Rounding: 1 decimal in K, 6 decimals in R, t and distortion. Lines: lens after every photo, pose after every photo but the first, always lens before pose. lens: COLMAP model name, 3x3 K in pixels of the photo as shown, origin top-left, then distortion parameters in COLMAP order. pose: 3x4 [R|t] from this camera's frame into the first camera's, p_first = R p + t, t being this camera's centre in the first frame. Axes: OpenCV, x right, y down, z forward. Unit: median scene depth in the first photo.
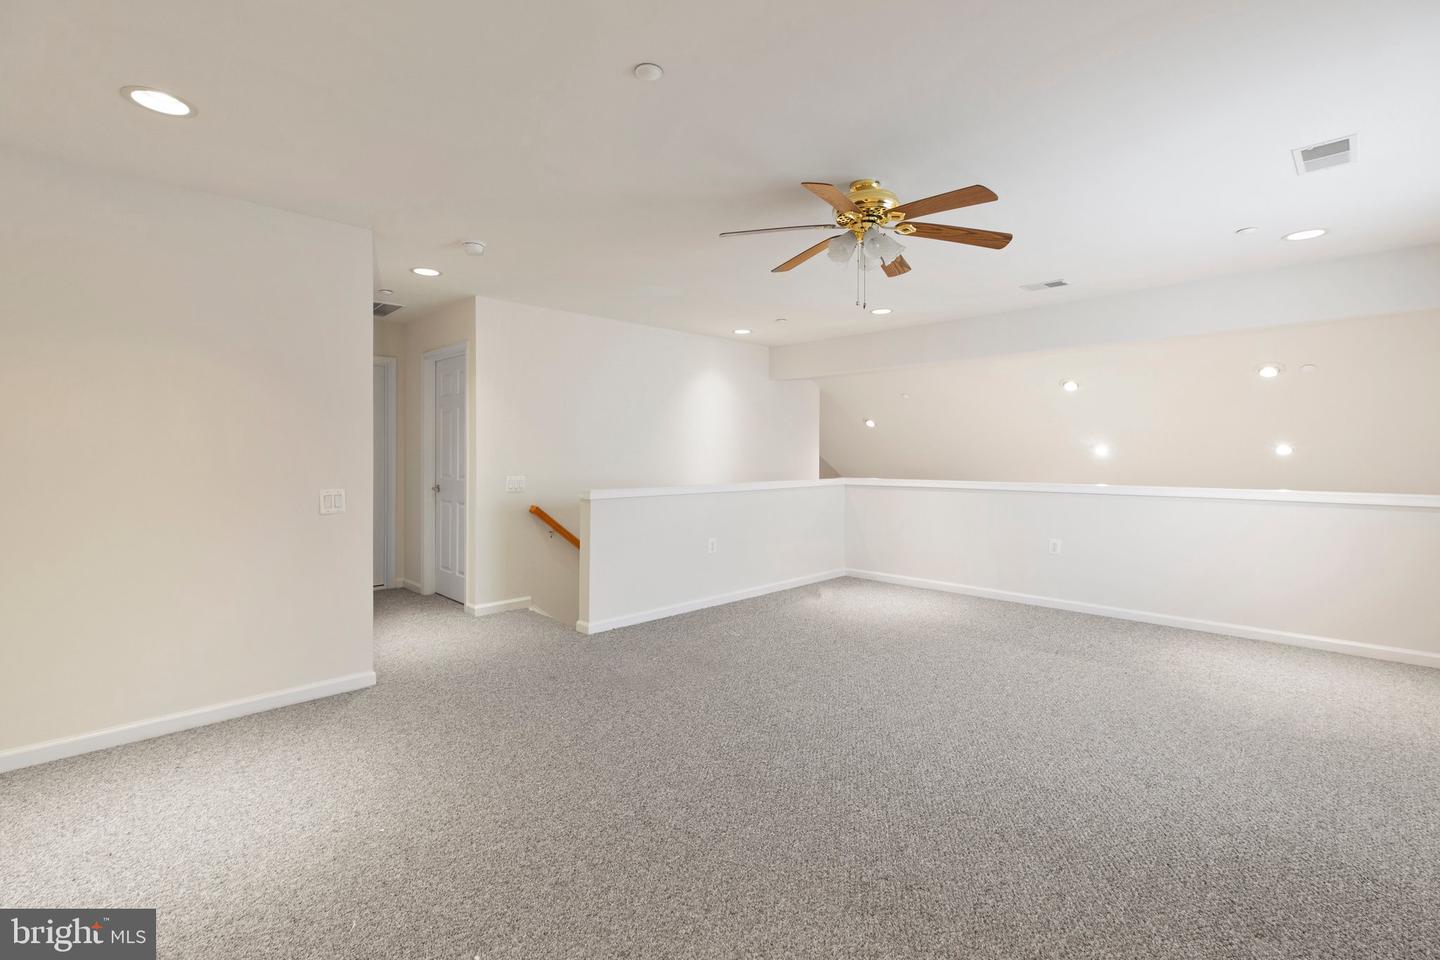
lens RADIAL K [[638.1, 0, 713.7], [0, 638.1, 470.2], [0, 0, 1]] dist [0.003170, 0.000327]
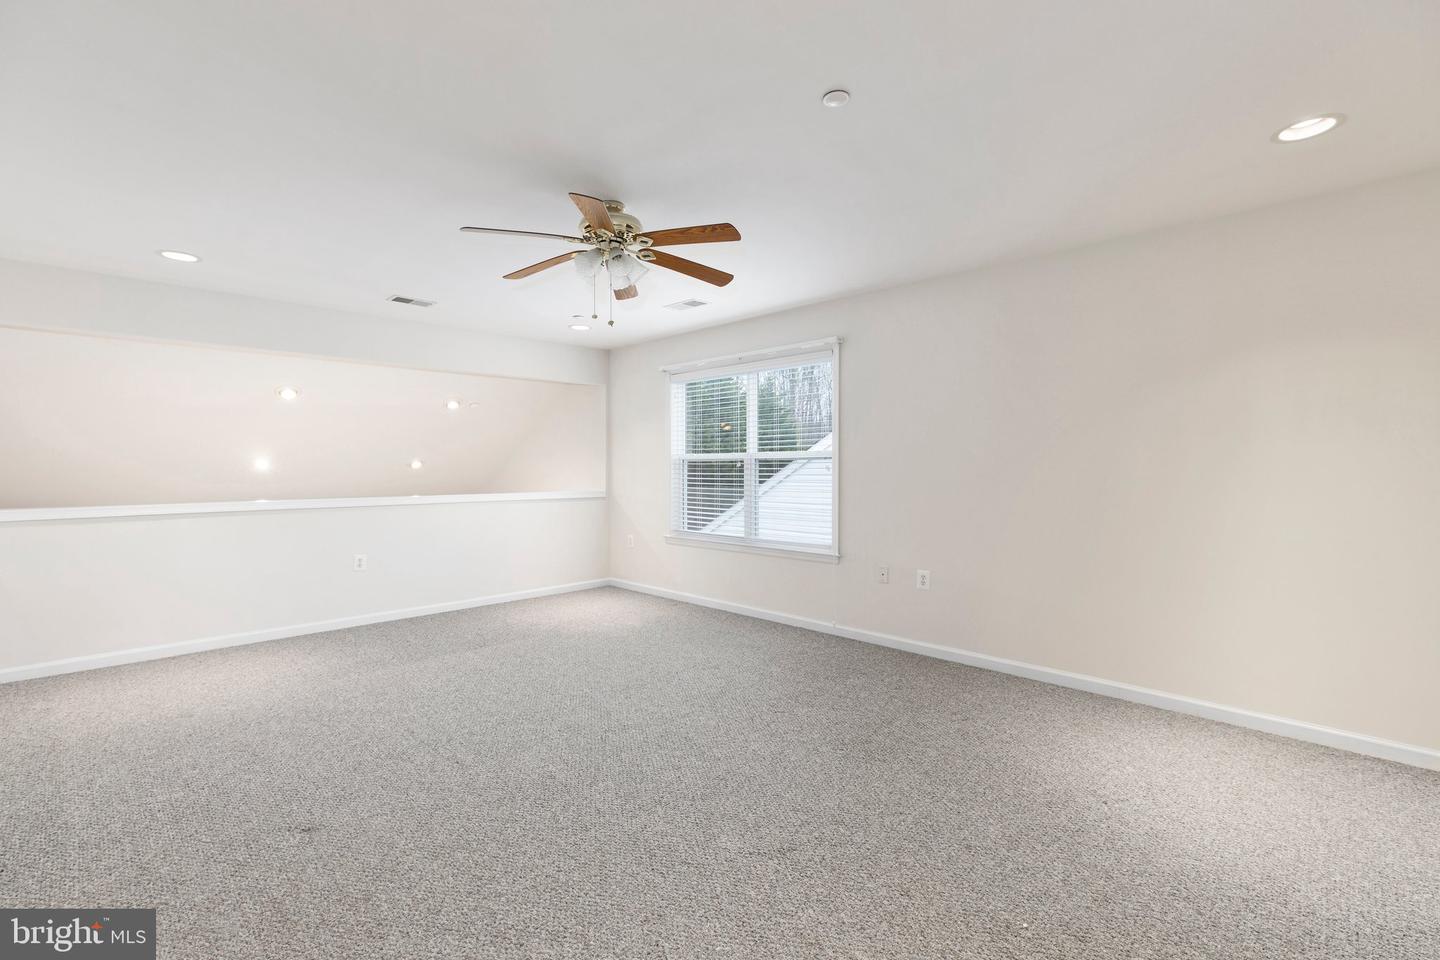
lens RADIAL K [[638.1, 0, 713.7], [0, 638.1, 470.2], [0, 0, 1]] dist [0.003170, 0.000327]
pose [[0.006251, -0.004277, 0.999971, -0.441420], [0.025245, 0.999673, 0.004118, -0.012054], [-0.999662, 0.025219, 0.006357, 0.451413]]
